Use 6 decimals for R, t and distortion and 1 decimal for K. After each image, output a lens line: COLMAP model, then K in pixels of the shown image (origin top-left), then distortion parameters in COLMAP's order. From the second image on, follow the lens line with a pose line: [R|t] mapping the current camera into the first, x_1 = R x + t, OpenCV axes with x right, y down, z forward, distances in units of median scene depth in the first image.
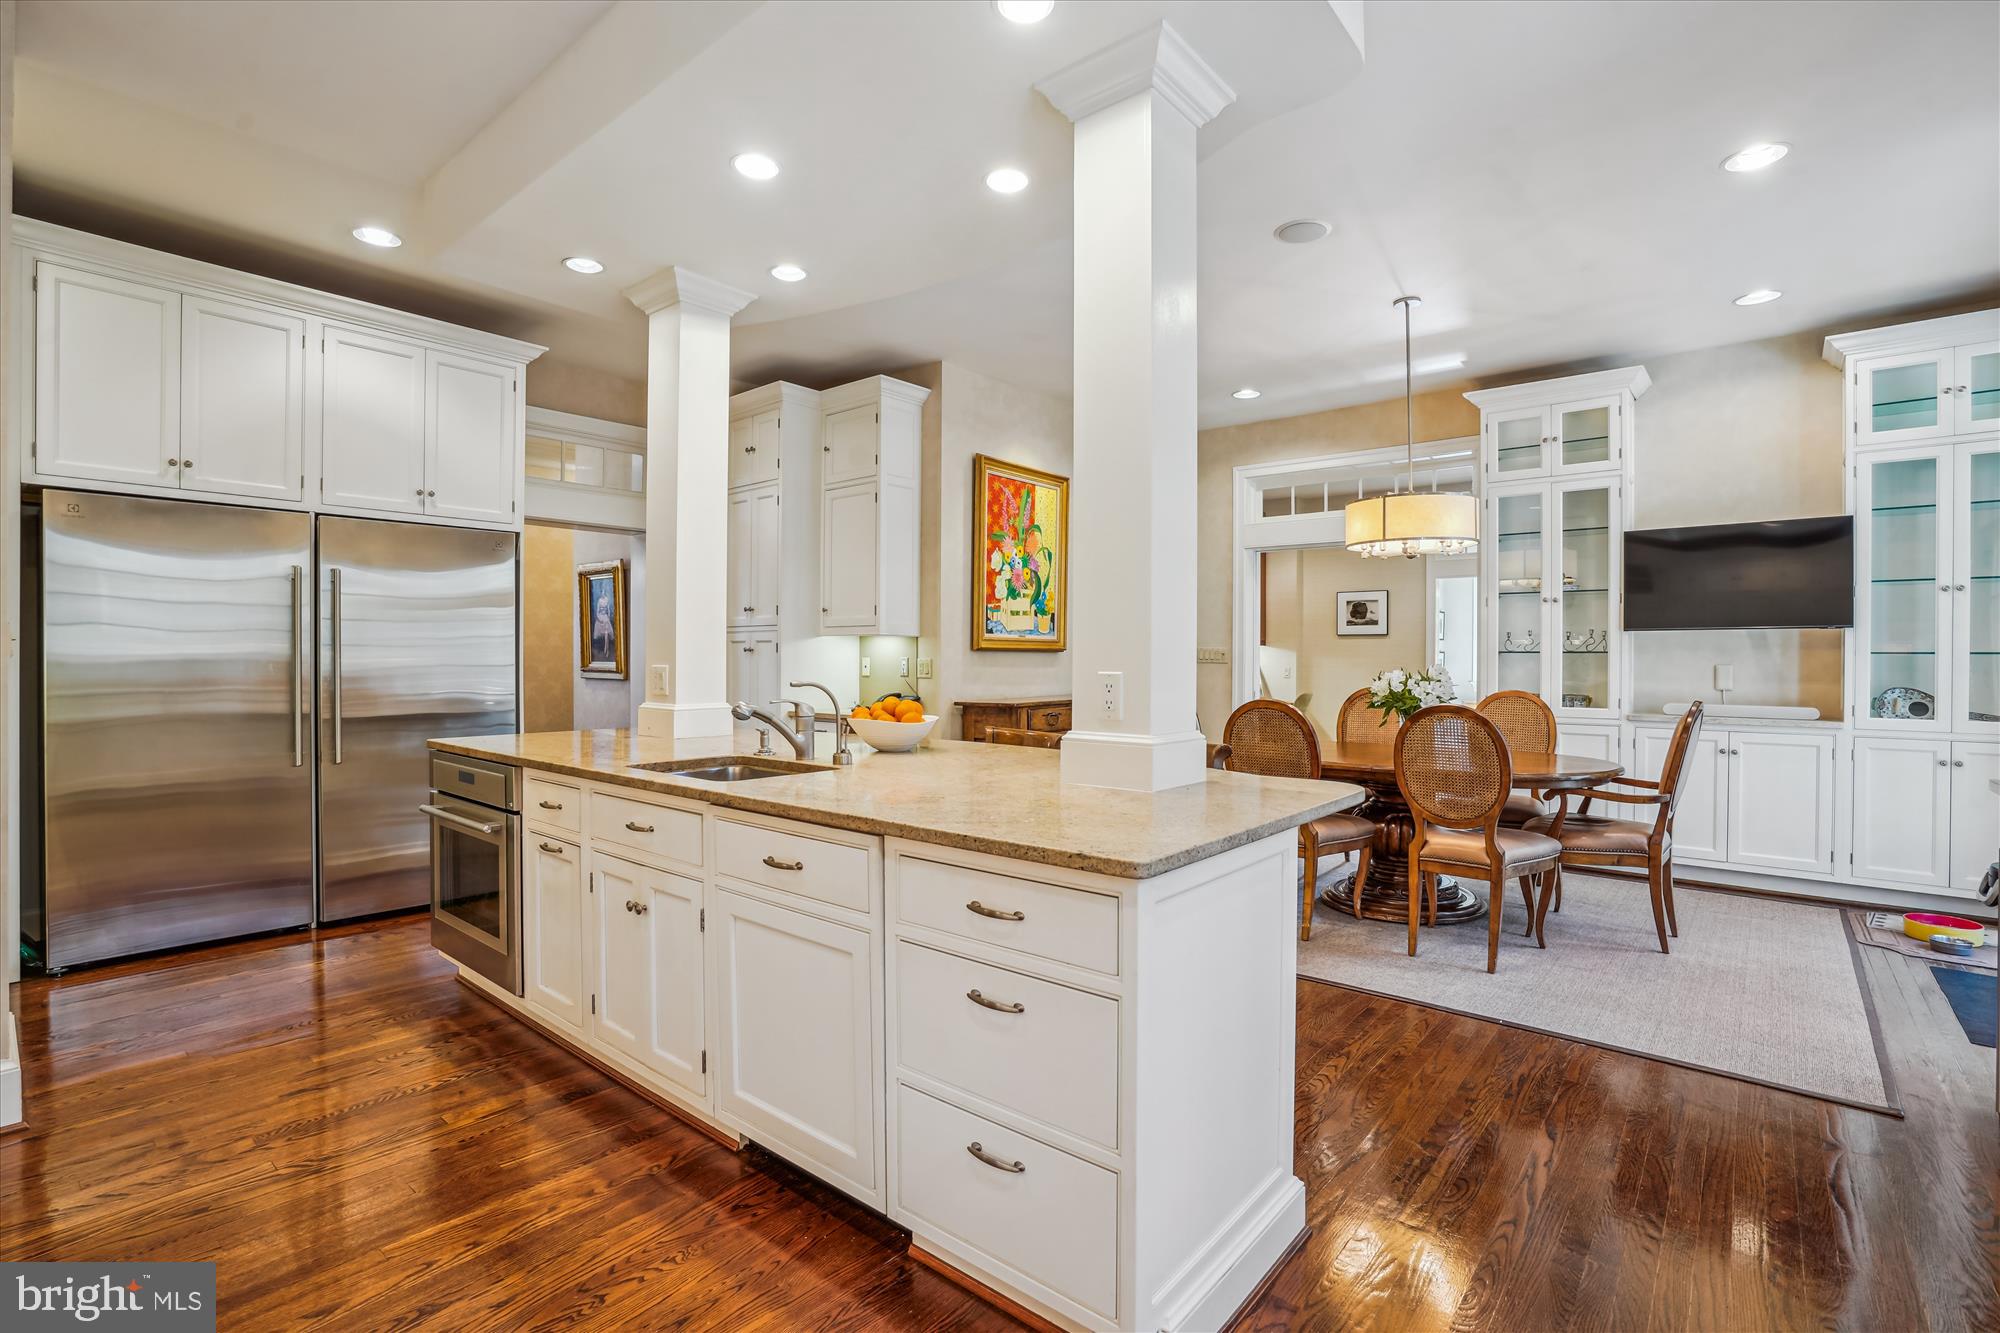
lens RADIAL K [[950.6, 0, 994.0], [0, 950.6, 666.2], [0, 0, 1]] dist [-0.030097, 0.014416]
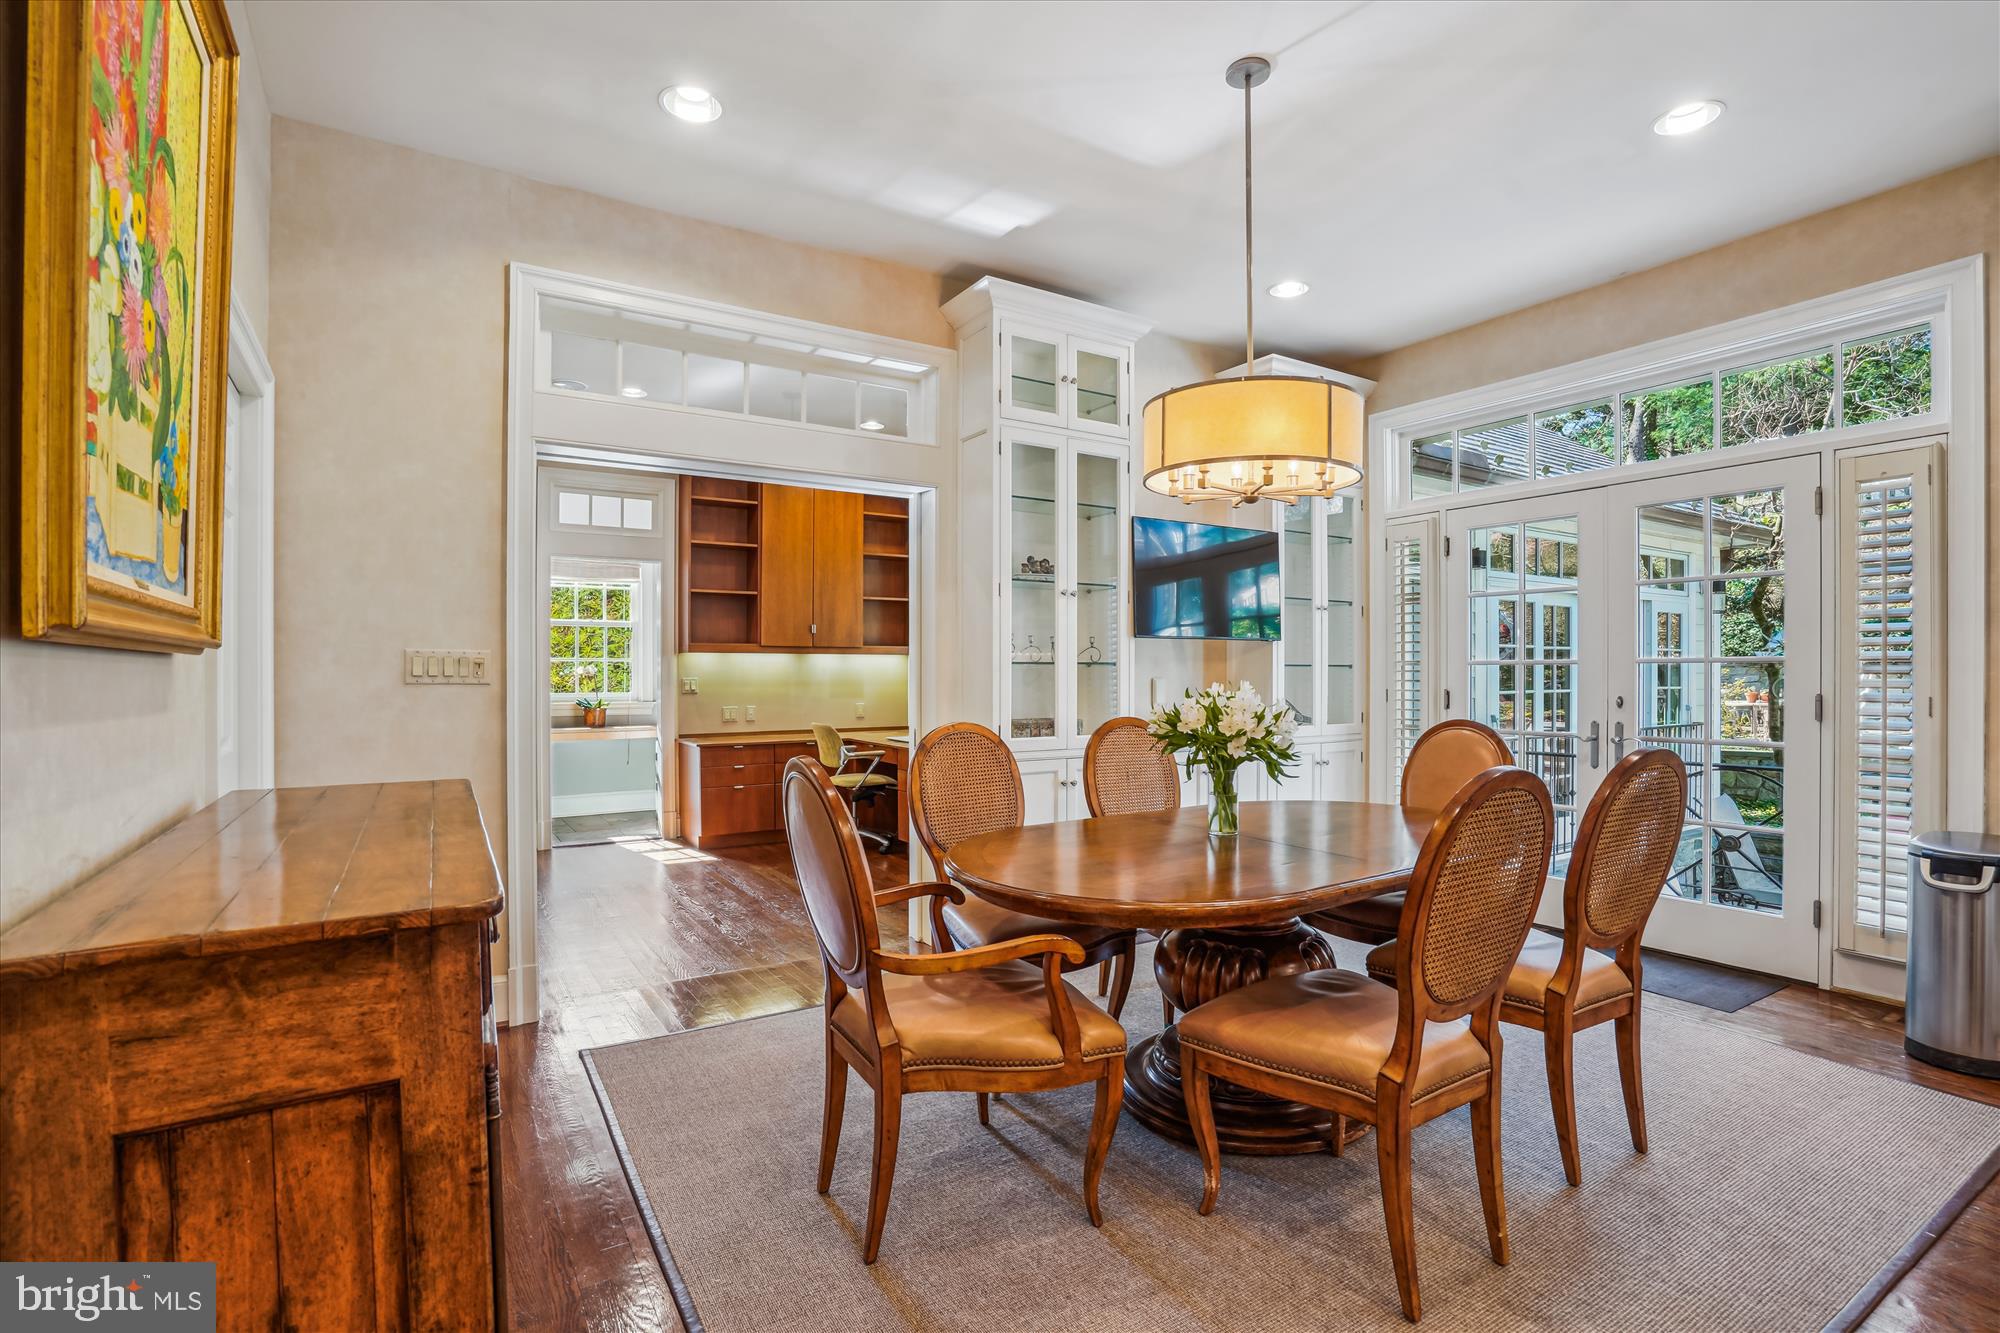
lens RADIAL K [[950.6, 0, 988.6], [0, 950.6, 678.0], [0, 0, 1]] dist [-0.030097, 0.014416]
pose [[0.329907, -0.004146, 0.944004, -0.126871], [0.006279, 0.999978, 0.002197, -0.005743], [-0.943992, 0.005203, 0.329926, 0.738493]]
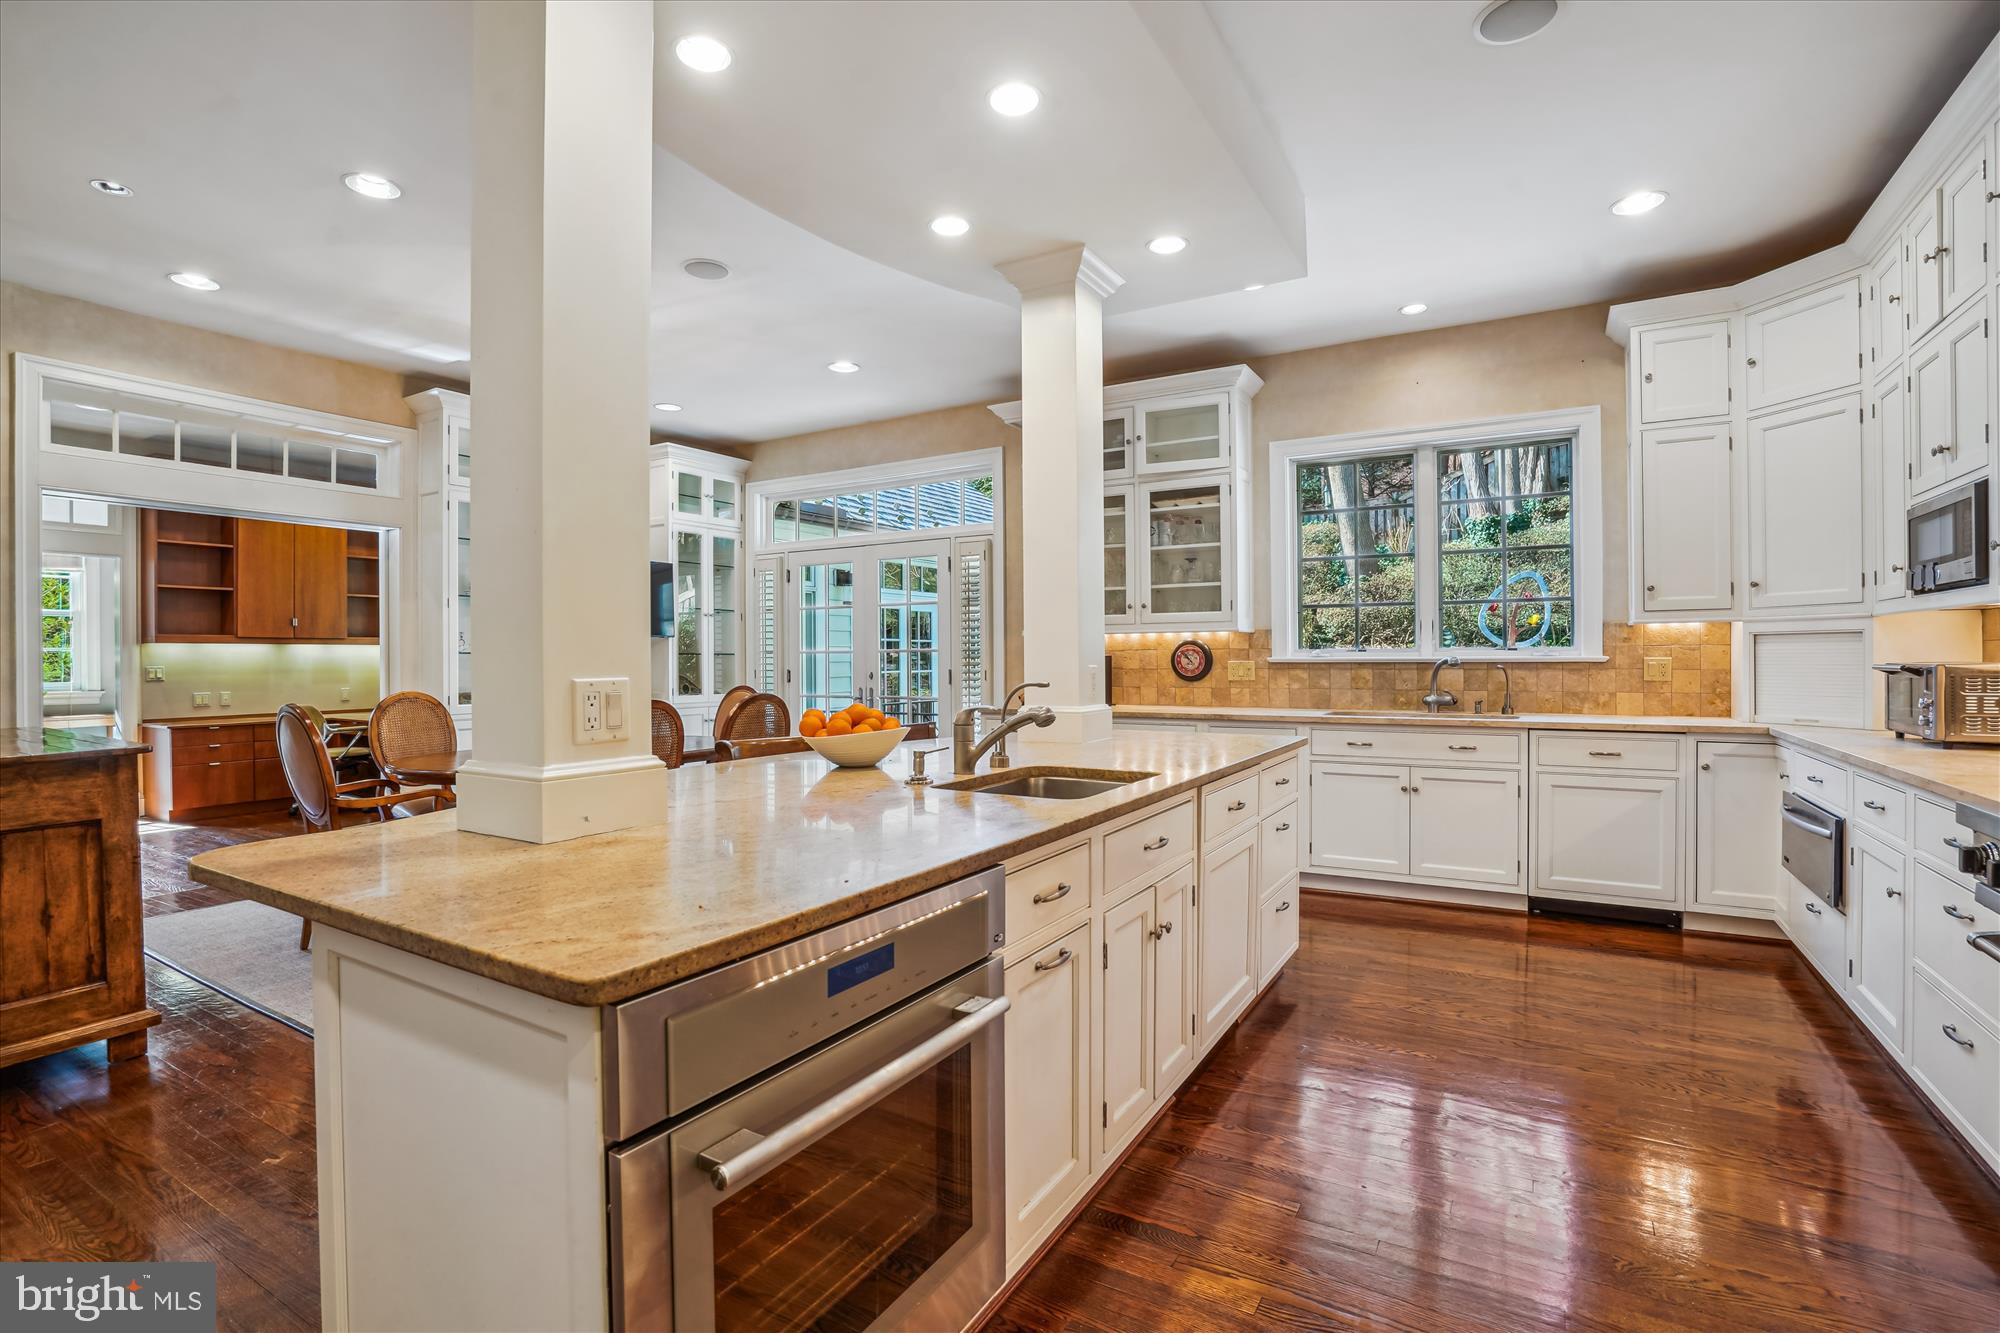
lens RADIAL K [[950.6, 0, 986.4], [0, 950.6, 661.0], [0, 0, 1]] dist [-0.030097, 0.014416]
pose [[-0.116854, -0.001062, 0.993148, -0.506053], [0.012575, 0.999918, 0.002549, -0.002306], [-0.993069, 0.012786, -0.116832, 0.523491]]
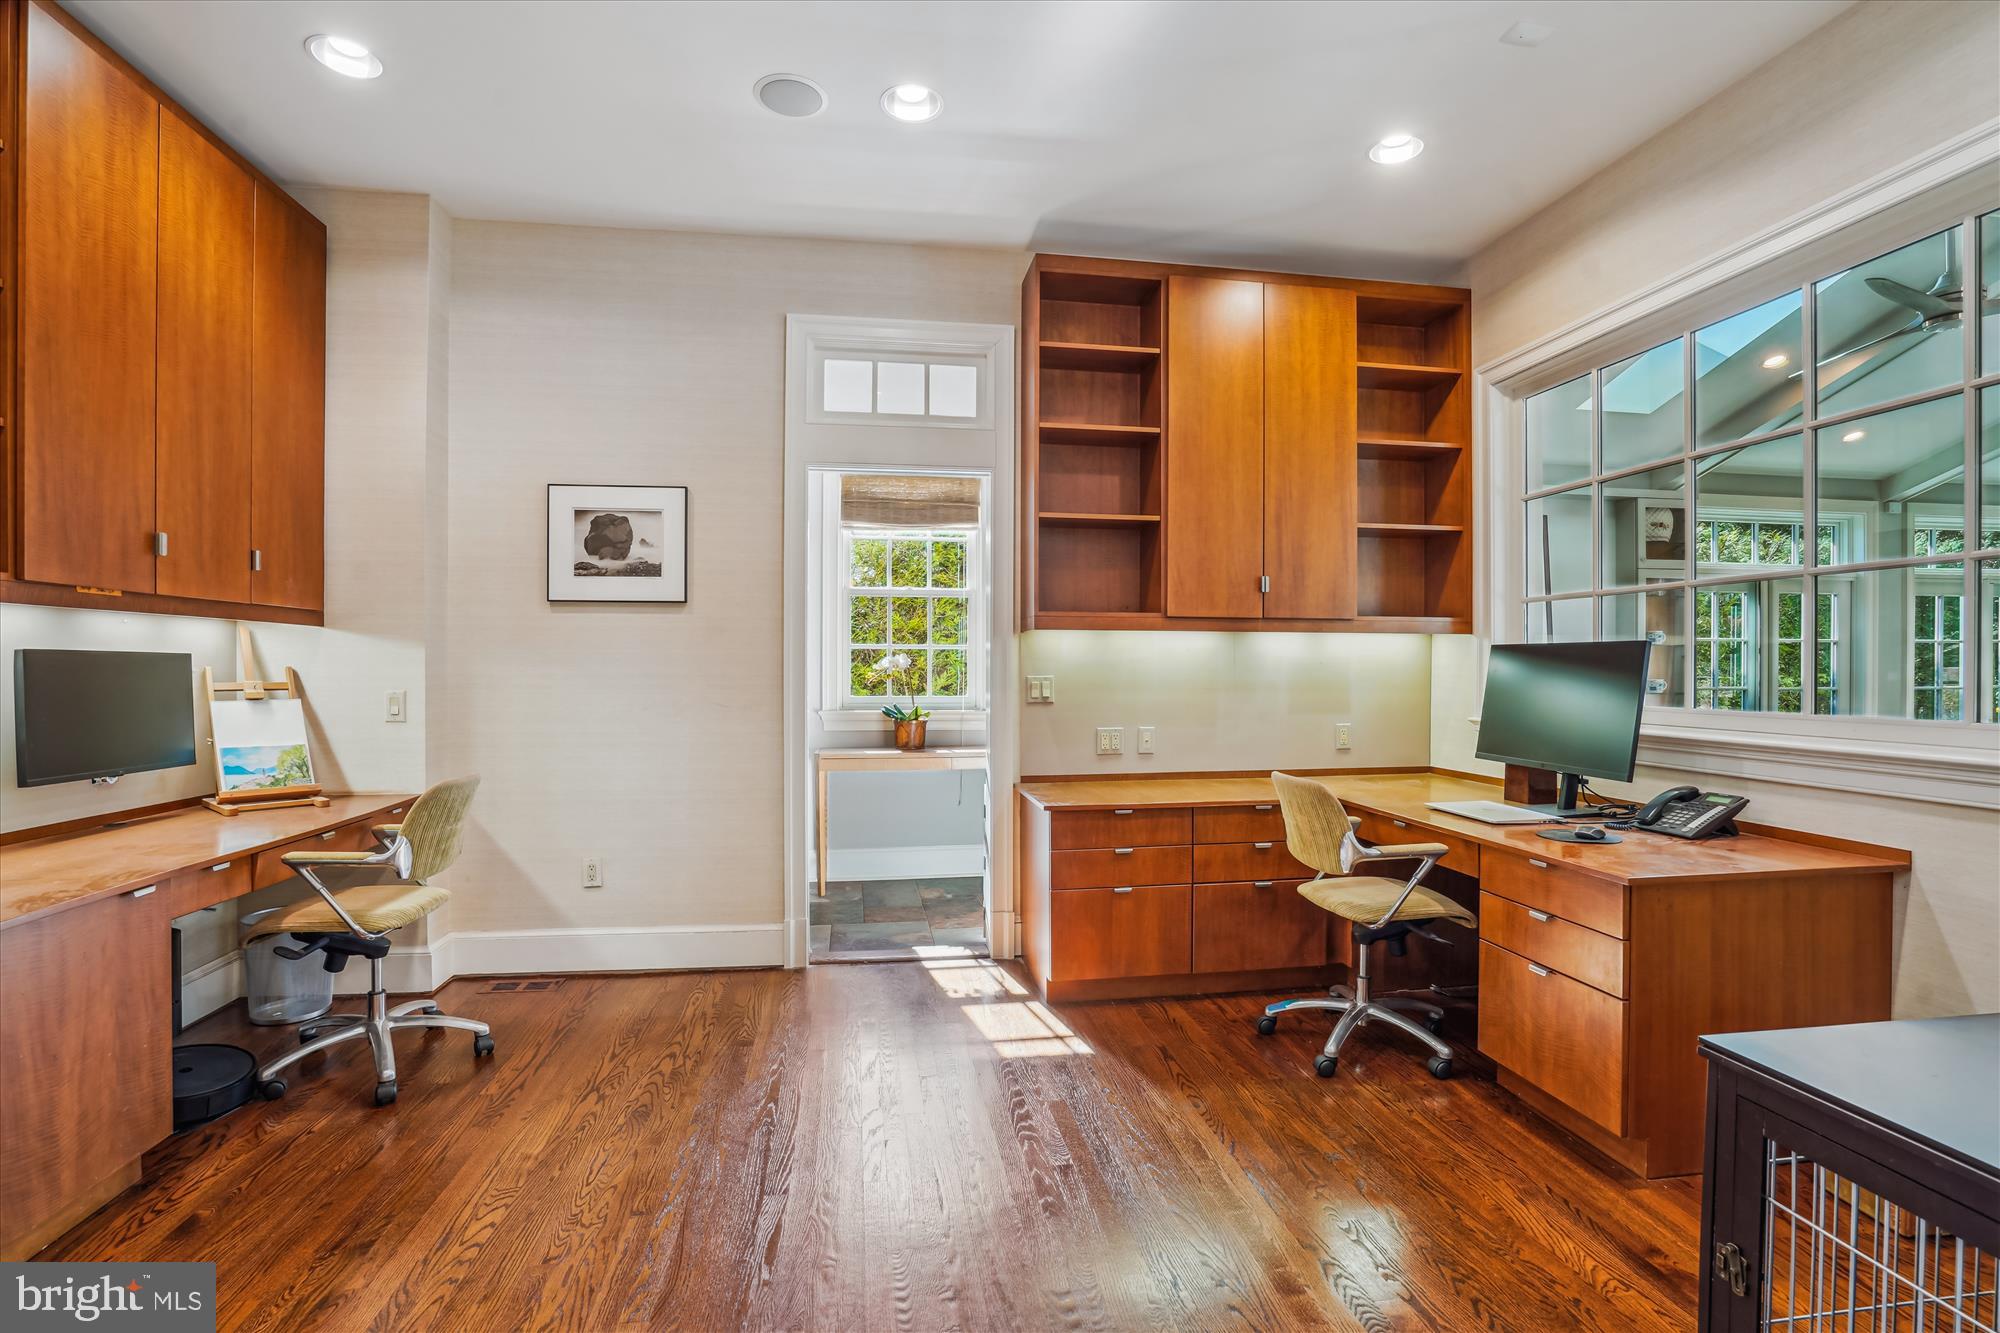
lens RADIAL K [[950.6, 0, 990.9], [0, 950.6, 674.7], [0, 0, 1]] dist [-0.030097, 0.014416]
pose [[0.672929, -0.004853, 0.739691, 0.349130], [0.002249, 0.999987, 0.004514, -0.009211], [-0.739704, -0.001373, 0.672932, 1.056931]]
